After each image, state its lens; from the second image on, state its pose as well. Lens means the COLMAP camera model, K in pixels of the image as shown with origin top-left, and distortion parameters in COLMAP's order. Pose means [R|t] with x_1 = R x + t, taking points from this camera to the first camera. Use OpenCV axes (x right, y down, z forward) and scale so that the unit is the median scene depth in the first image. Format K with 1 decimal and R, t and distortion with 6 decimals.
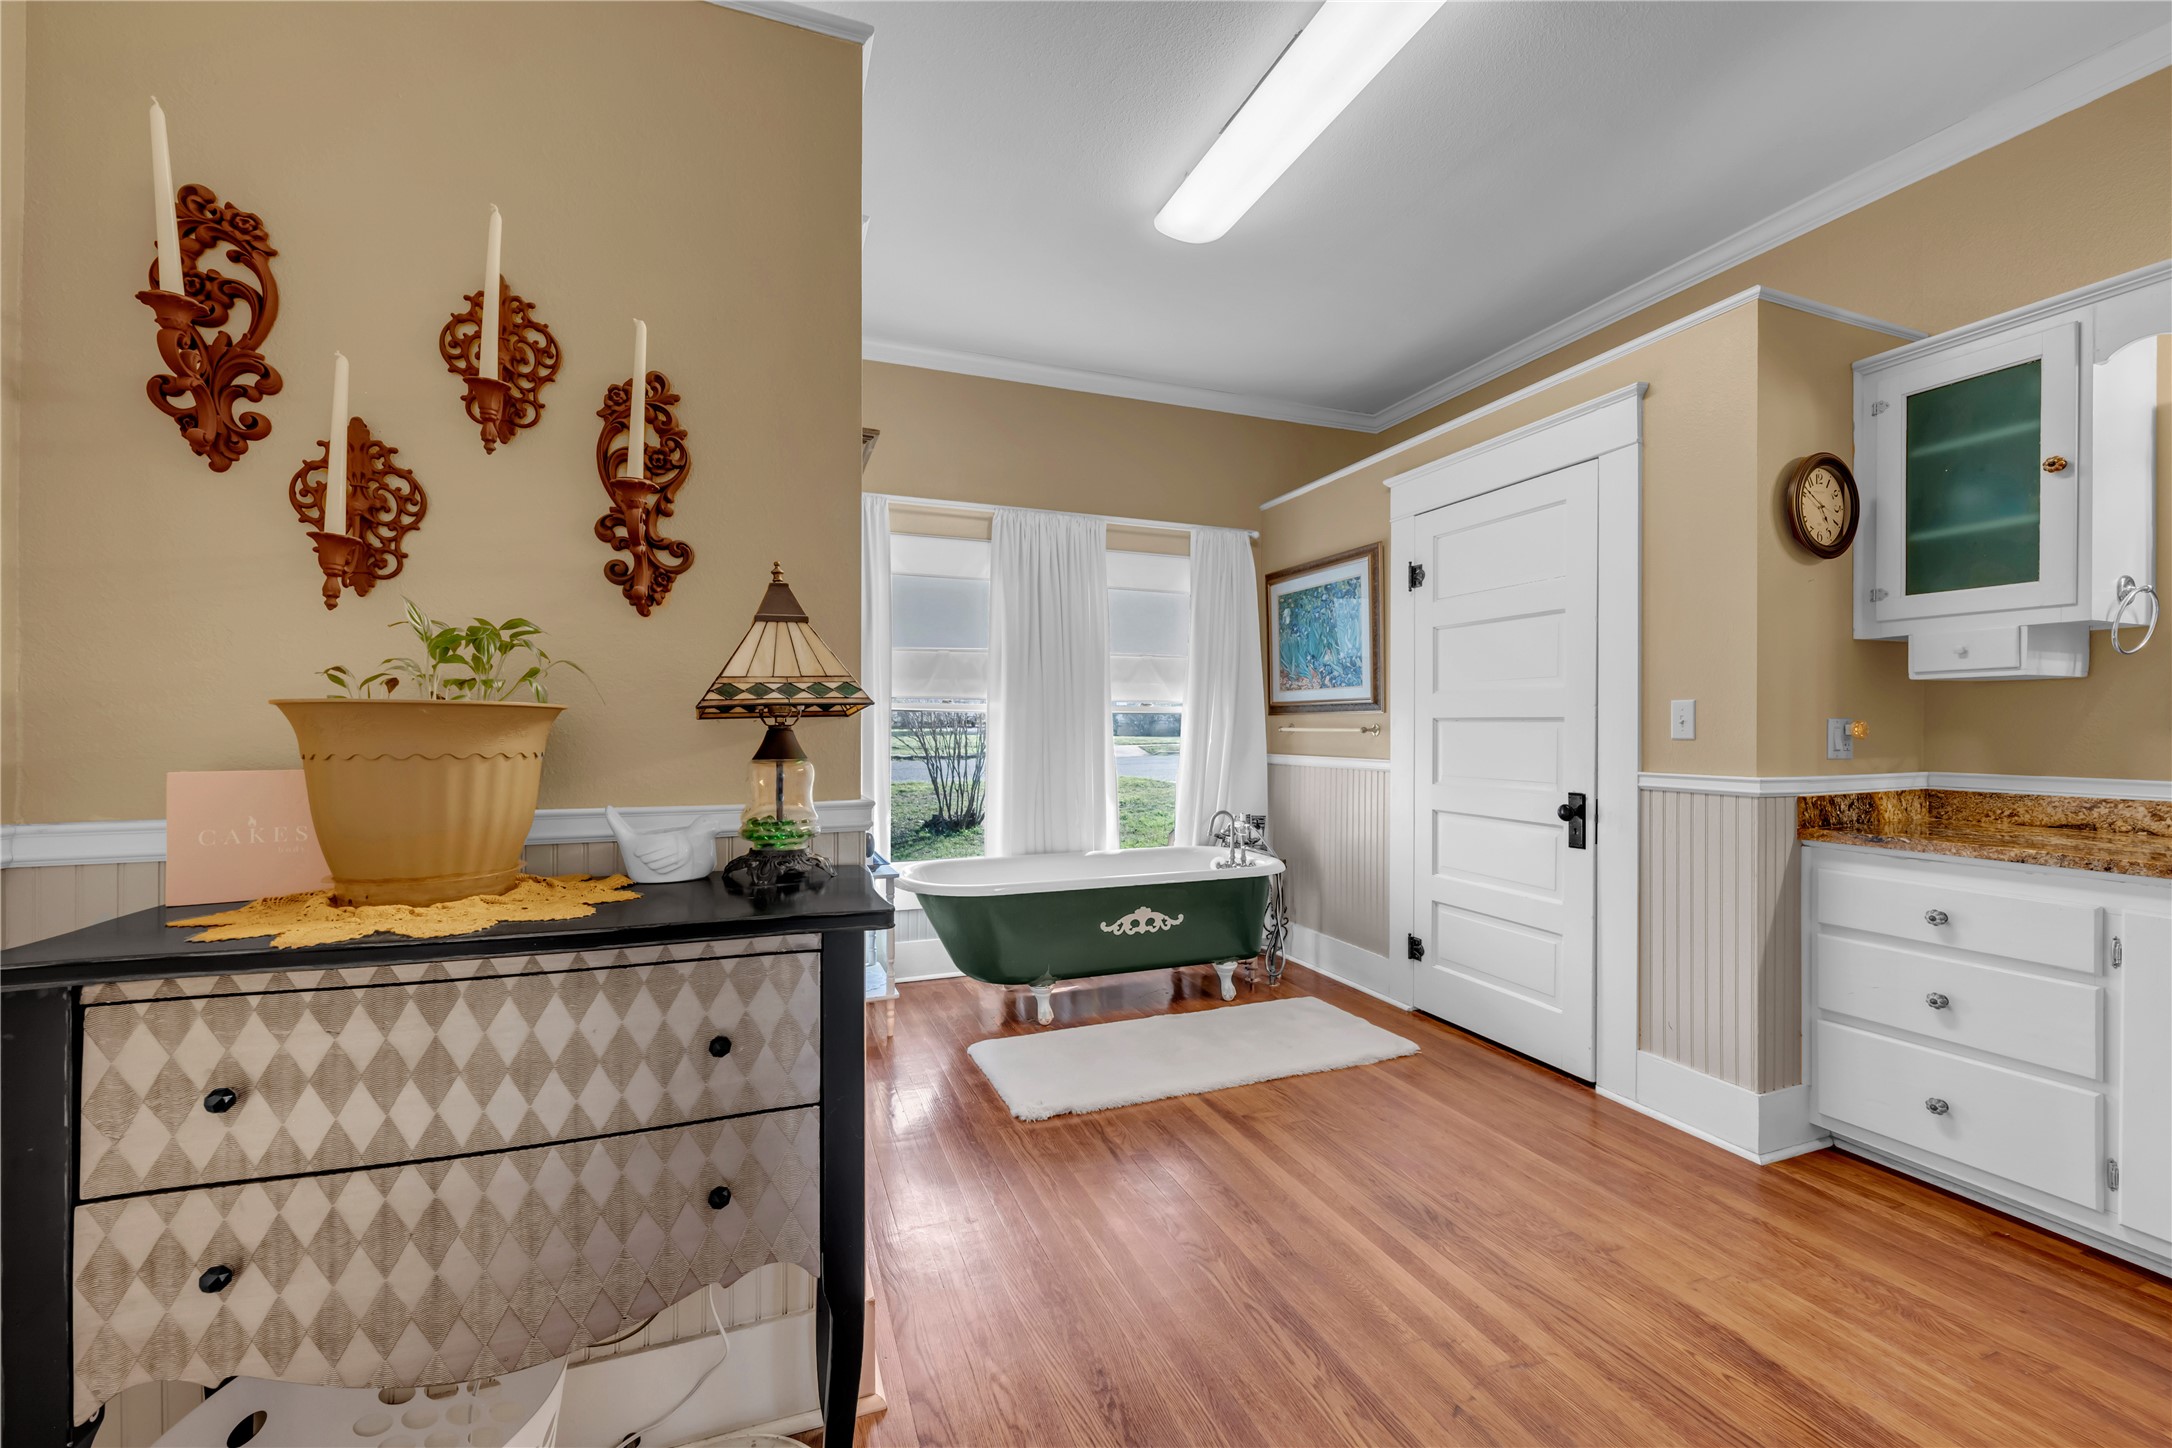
lens RADIAL K [[864.1, 0, 1085.9], [0, 864.1, 729.6], [0, 0, 1]] dist [-0.007502, 0.000894]
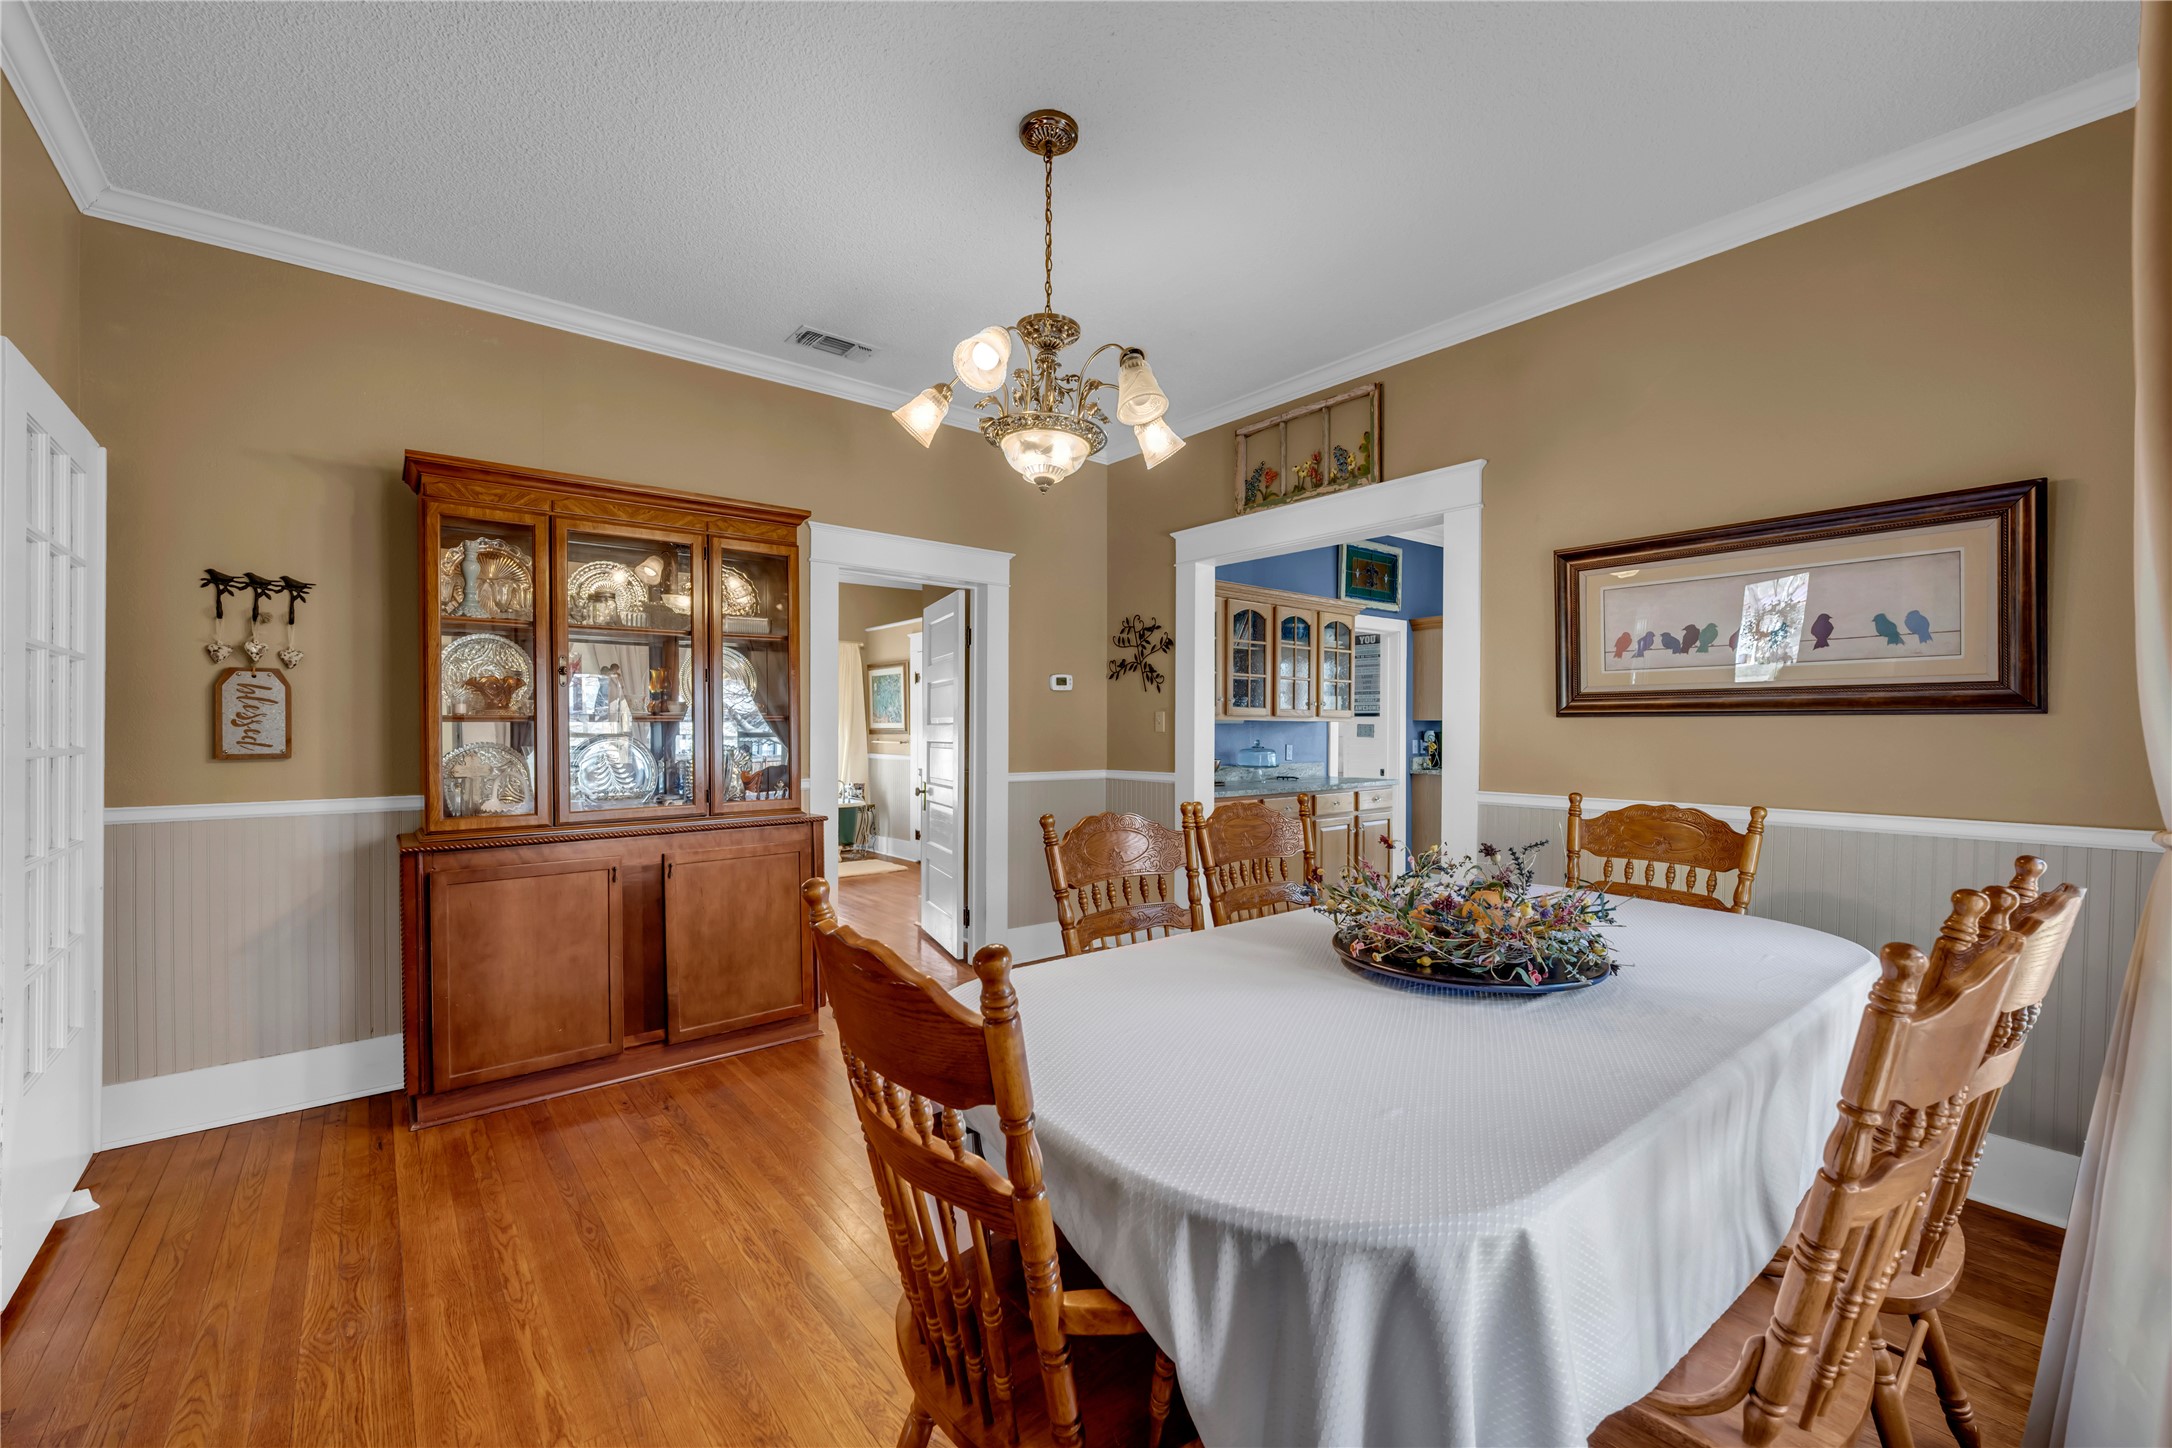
lens RADIAL K [[864.1, 0, 1099.8], [0, 864.1, 735.2], [0, 0, 1]] dist [-0.007502, 0.000894]
pose [[0.943667, -0.003856, 0.330874, 0.083554], [0.001526, 0.999972, 0.007302, -0.044450], [-0.330893, -0.006386, 0.943647, -1.690730]]
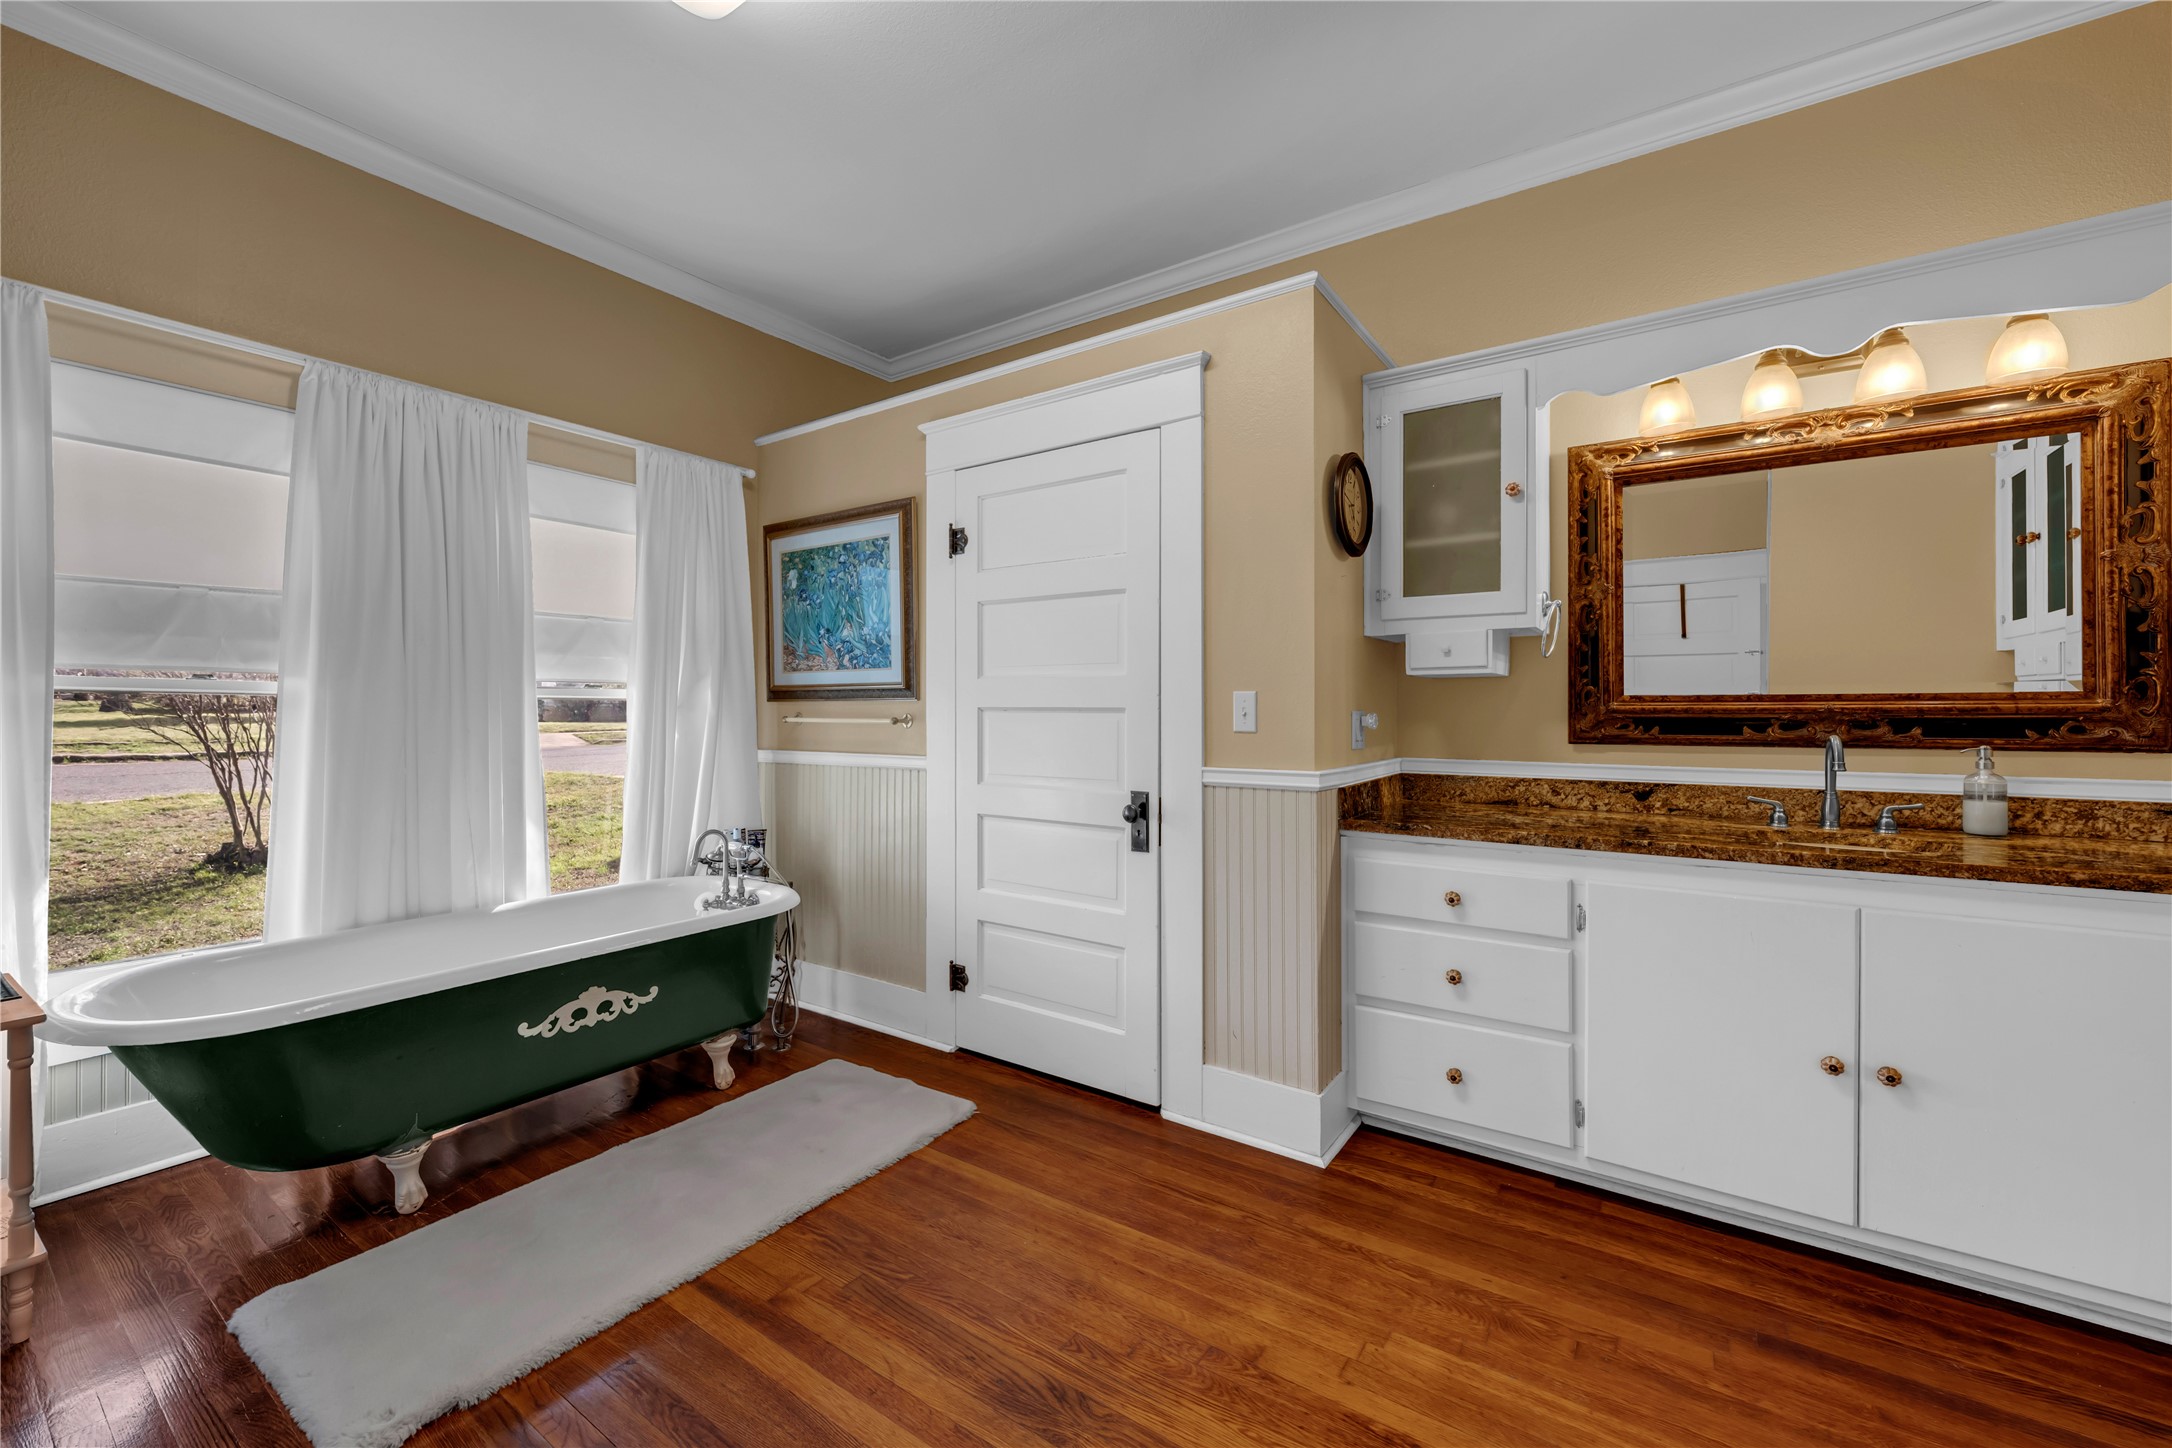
lens RADIAL K [[864.1, 0, 1081.0], [0, 864.1, 709.2], [0, 0, 1]] dist [-0.007502, 0.000894]
pose [[0.828099, 0.000185, 0.560582, 0.005566], [0.001897, 0.999993, -0.003133, -0.010196], [-0.560579, 0.003658, 0.828093, 0.271197]]
